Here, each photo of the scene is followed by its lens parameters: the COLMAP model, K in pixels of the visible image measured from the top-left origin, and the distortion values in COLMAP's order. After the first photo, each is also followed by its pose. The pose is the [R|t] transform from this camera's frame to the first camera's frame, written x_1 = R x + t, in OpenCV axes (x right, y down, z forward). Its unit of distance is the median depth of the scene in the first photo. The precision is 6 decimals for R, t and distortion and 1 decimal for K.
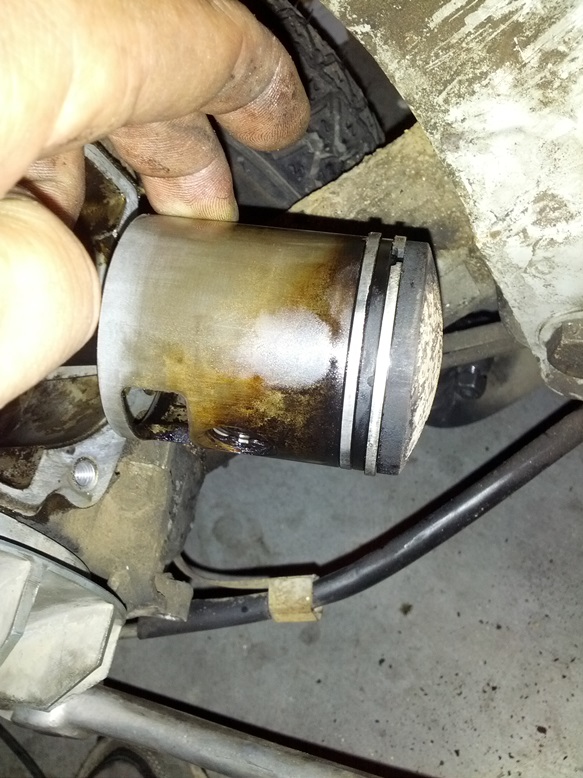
lens RADIAL K [[746.2, 0, 291.5], [0, 746.2, 389.0], [0, 0, 1]] dist [0.013409, -0.130651]
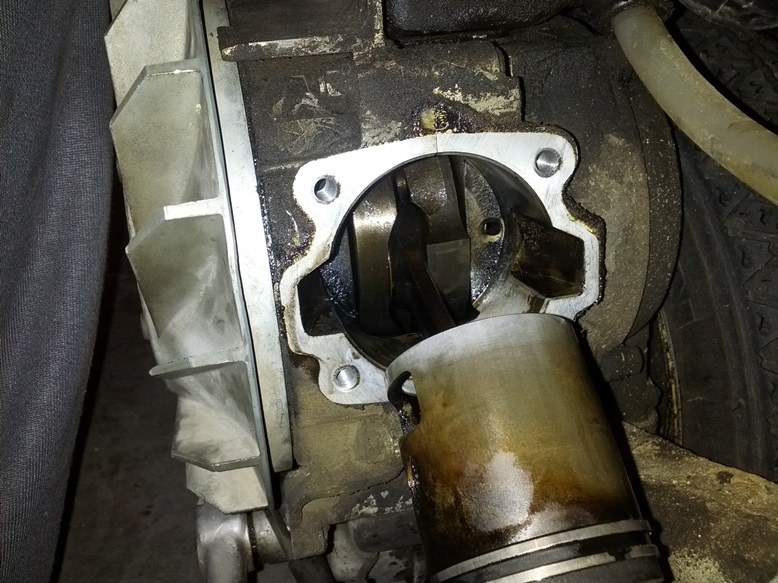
lens RADIAL K [[746.2, 0, 389.0], [0, 746.2, 291.5], [0, 0, 1]] dist [0.013409, -0.130651]
pose [[0.397185, 0.664027, -0.633492, 0.423323], [-0.839119, 0.542299, 0.042330, -0.070410], [0.371650, 0.514762, 0.772590, 0.034165]]
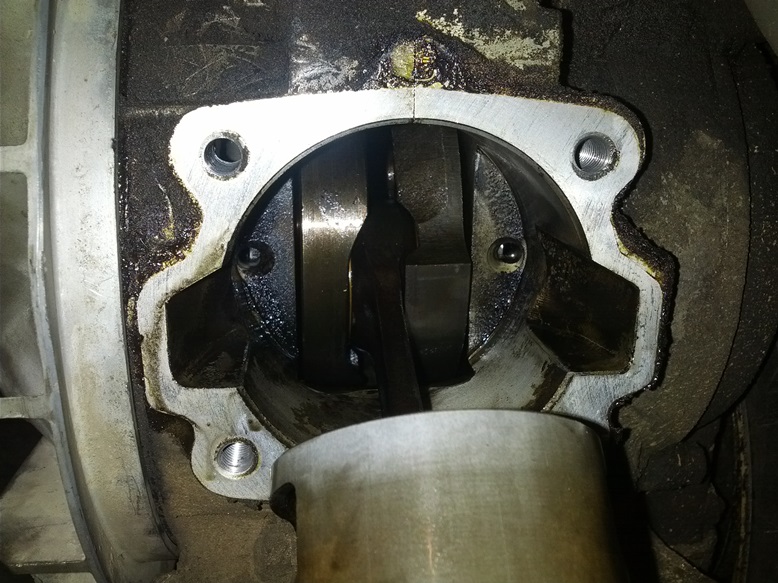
lens RADIAL K [[777.4, 0, 389.0], [0, 777.4, 291.5], [0, 0, 1]] dist [-0.004476, -0.103771]
pose [[0.271774, 0.692283, -0.668493, 0.179661], [-0.894989, 0.437150, 0.088853, -0.173060], [0.353743, 0.574146, 0.738391, 0.384791]]
